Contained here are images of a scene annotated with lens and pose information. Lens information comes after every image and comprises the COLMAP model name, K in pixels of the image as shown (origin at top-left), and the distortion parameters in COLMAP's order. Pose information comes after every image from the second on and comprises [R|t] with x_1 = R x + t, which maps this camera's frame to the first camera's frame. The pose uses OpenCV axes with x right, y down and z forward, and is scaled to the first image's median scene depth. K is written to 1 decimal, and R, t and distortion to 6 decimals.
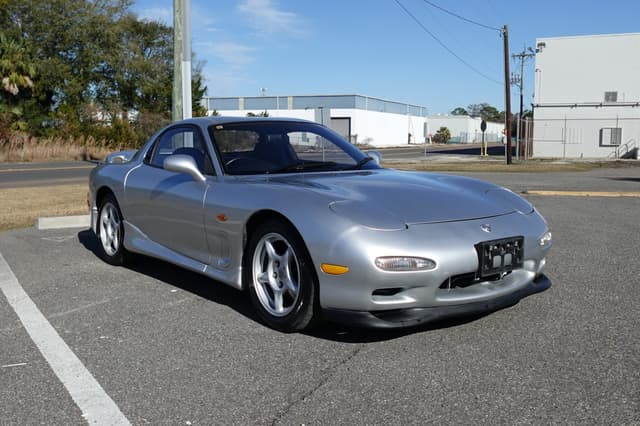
lens RADIAL K [[631.5, 0, 316.5], [0, 631.5, 211.2], [0, 0, 1]] dist [-0.008425, 0.000000]
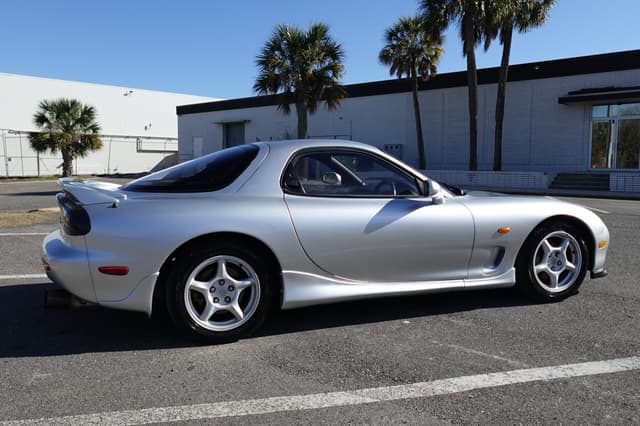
lens RADIAL K [[514.4, 0, 301.6], [0, 514.4, 207.8], [0, 0, 1]] dist [-0.010057, 0.014710]
pose [[0.333341, -0.085789, 0.938895, -0.079235], [0.104718, 0.993059, 0.053559, -0.008253], [-0.936973, 0.080466, 0.340011, 0.069494]]
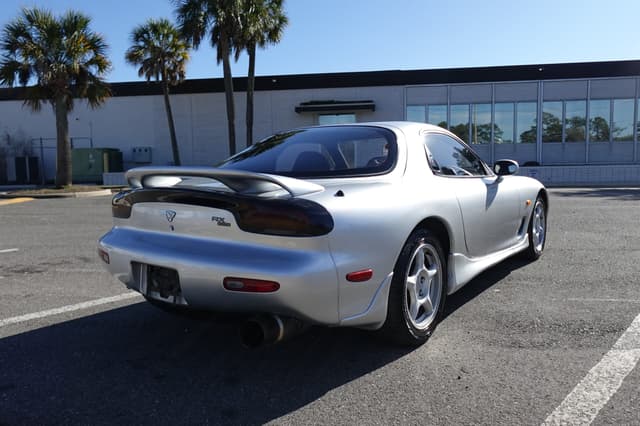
lens RADIAL K [[487.9, 0, 316.8], [0, 487.9, 210.9], [0, 0, 1]] dist [-0.005315, 0.006471]
pose [[-0.257113, -0.089653, 0.962214, -0.072919], [0.126888, 0.983935, 0.125582, -0.011373], [-0.958015, 0.154382, -0.241607, 0.116478]]
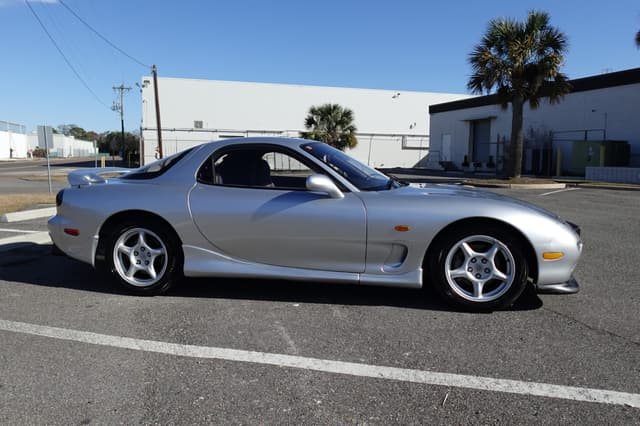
lens RADIAL K [[487.9, 0, 318.7], [0, 487.9, 203.8], [0, 0, 1]] dist [-0.005315, 0.006471]
pose [[0.749350, -0.059838, 0.659465, -0.057069], [0.068527, 0.997569, 0.012649, -0.003755], [-0.658619, 0.035713, 0.751628, 0.029527]]
